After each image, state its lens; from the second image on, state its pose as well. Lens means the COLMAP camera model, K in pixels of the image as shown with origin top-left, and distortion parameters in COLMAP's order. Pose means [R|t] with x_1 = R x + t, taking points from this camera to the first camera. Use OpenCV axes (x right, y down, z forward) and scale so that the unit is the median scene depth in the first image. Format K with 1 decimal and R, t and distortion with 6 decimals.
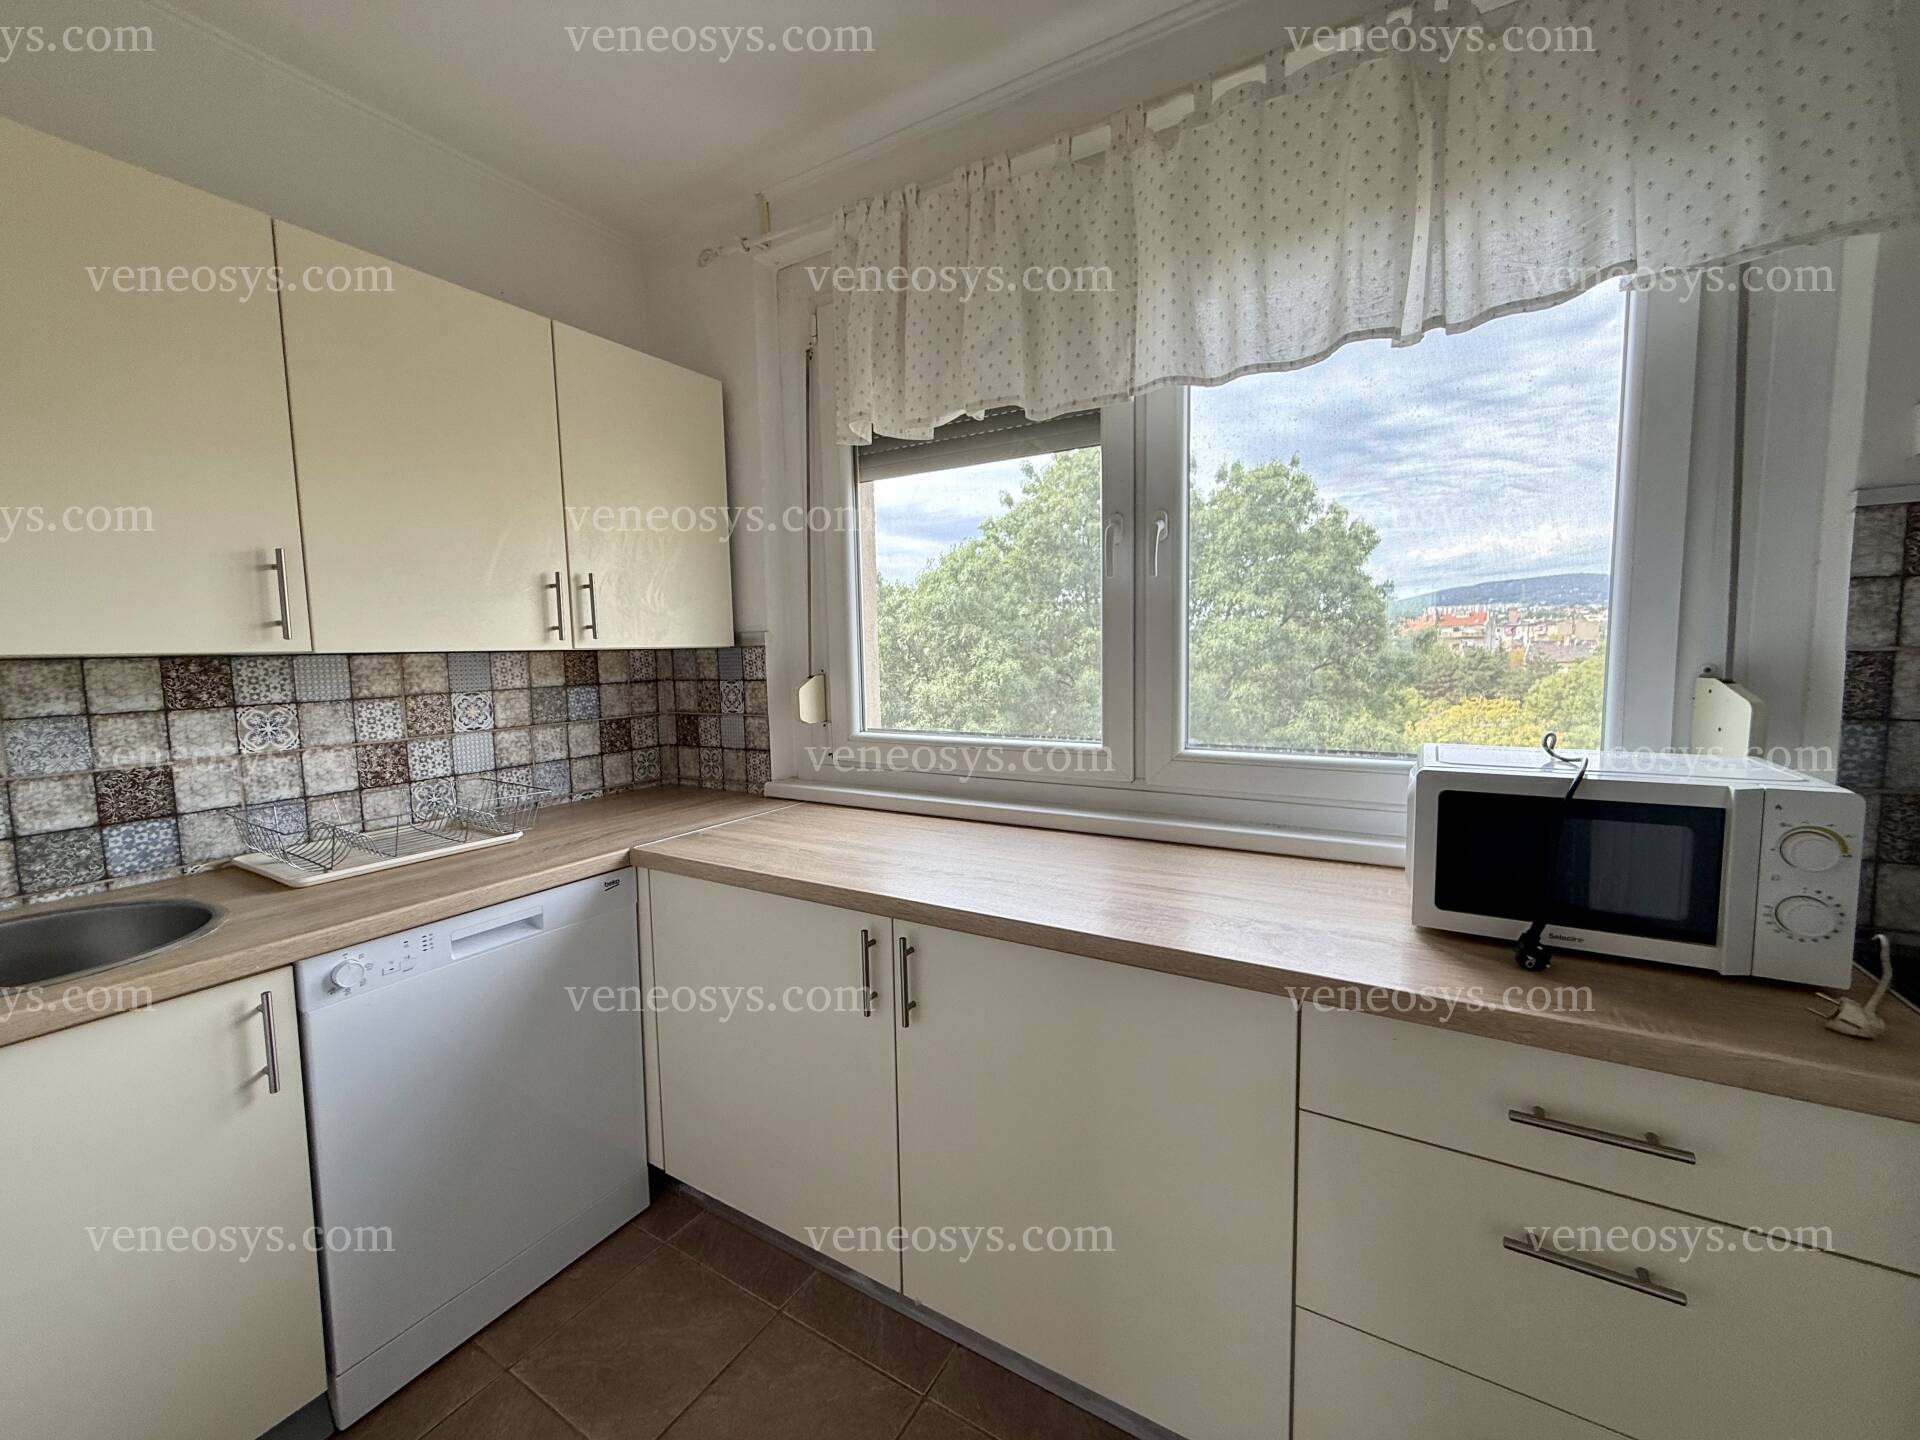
lens RADIAL K [[770.3, 0, 969.7], [0, 770.3, 714.8], [0, 0, 1]] dist [0.005534, 0.000641]
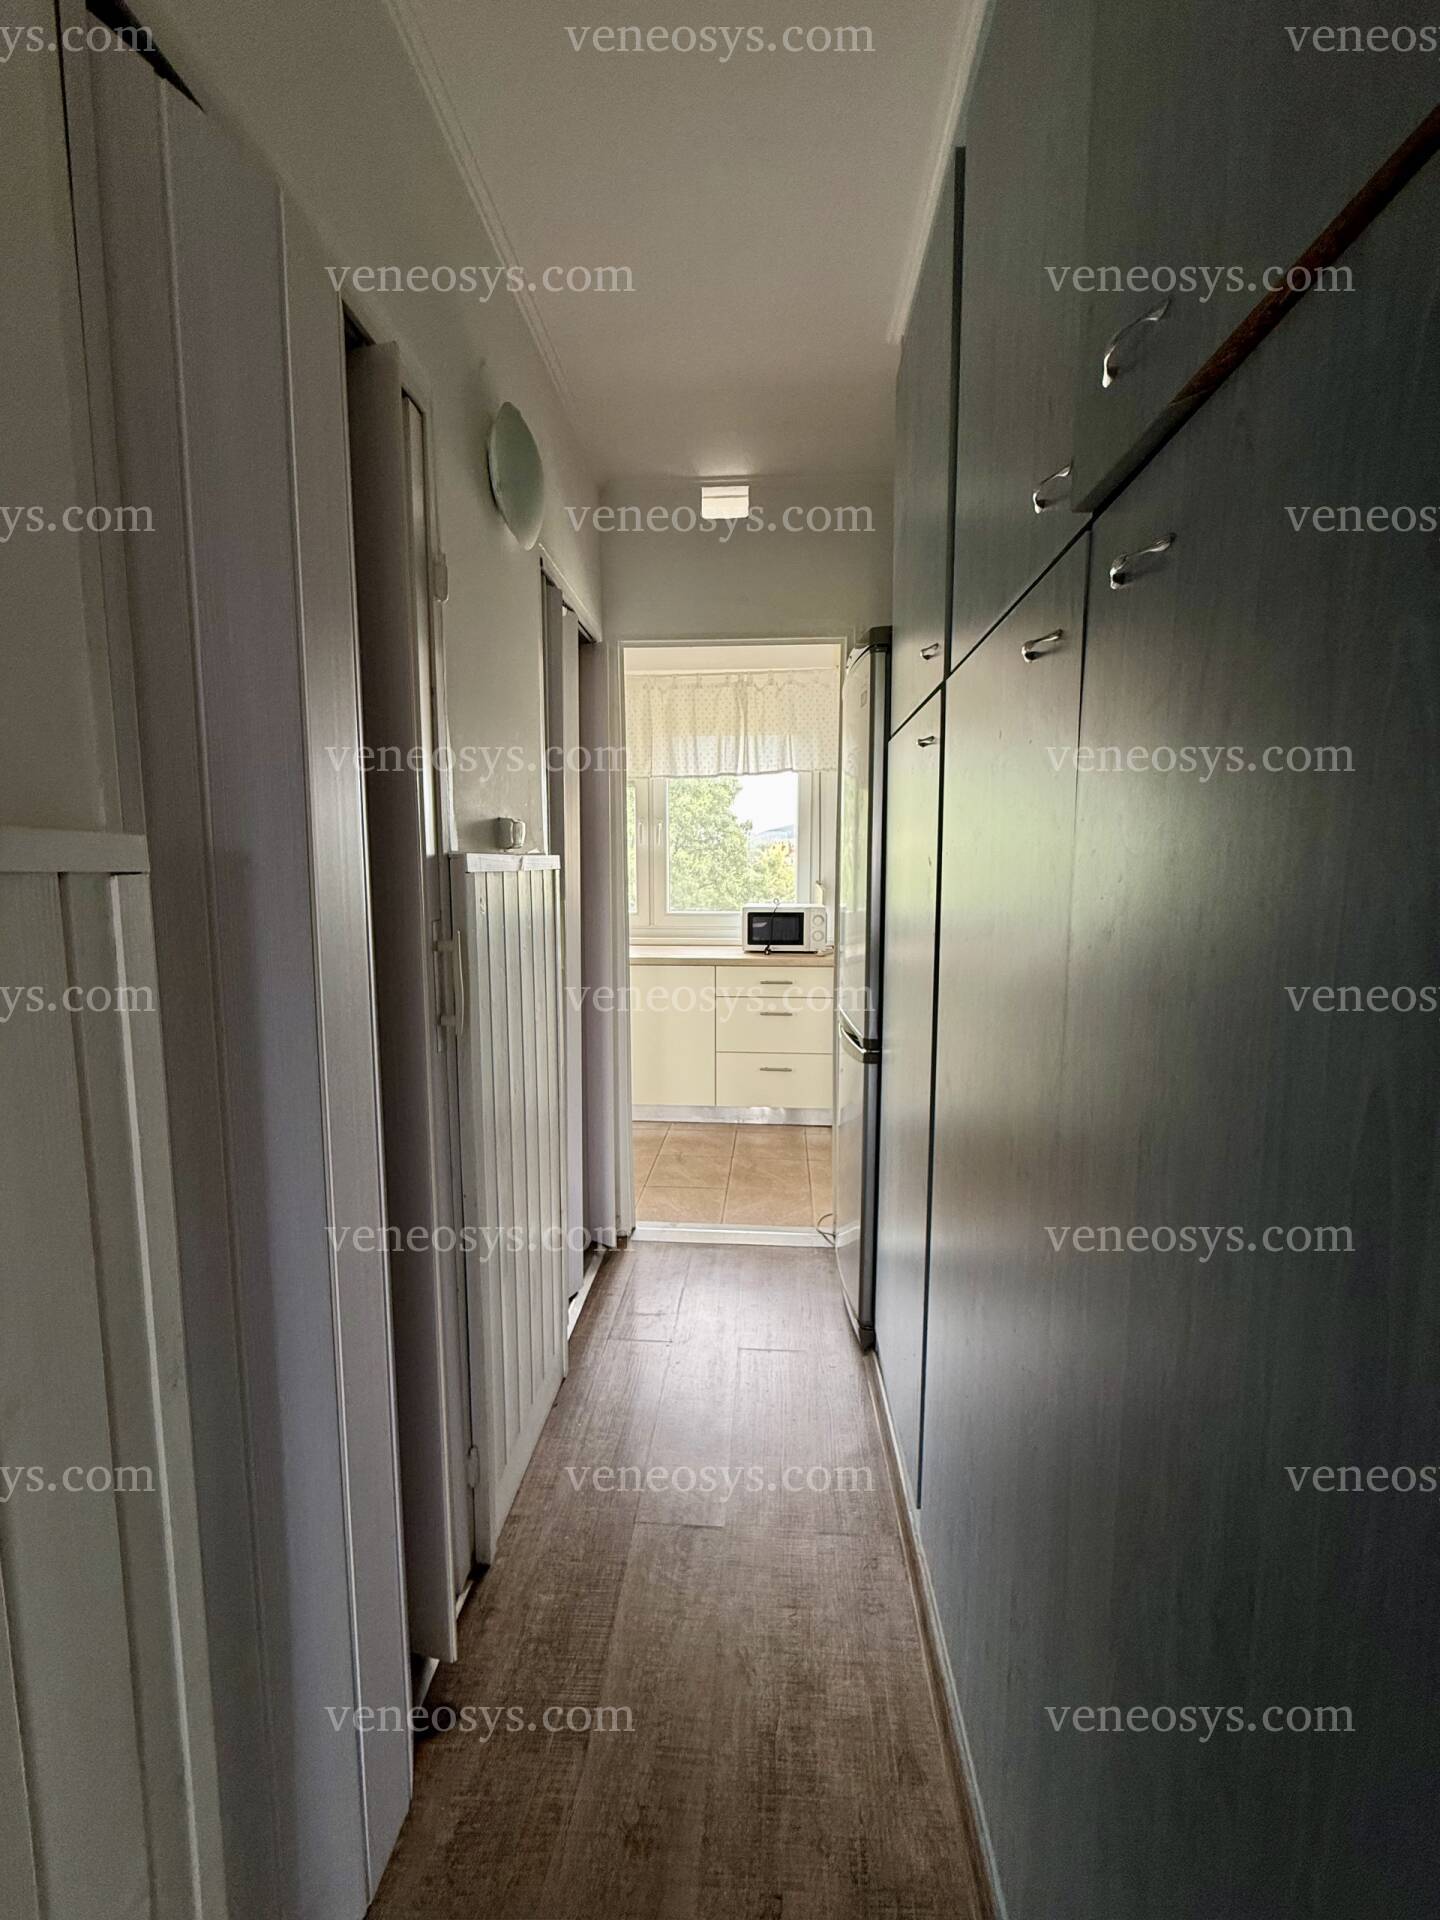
lens RADIAL K [[770.3, 0, 718.1], [0, 770.3, 953.0], [0, 0, 1]] dist [0.005534, 0.000641]
pose [[0.899842, -0.028400, 0.435290, -0.841068], [0.018245, 0.999456, 0.027491, 0.136642], [-0.435833, -0.016795, 0.899871, -1.684947]]
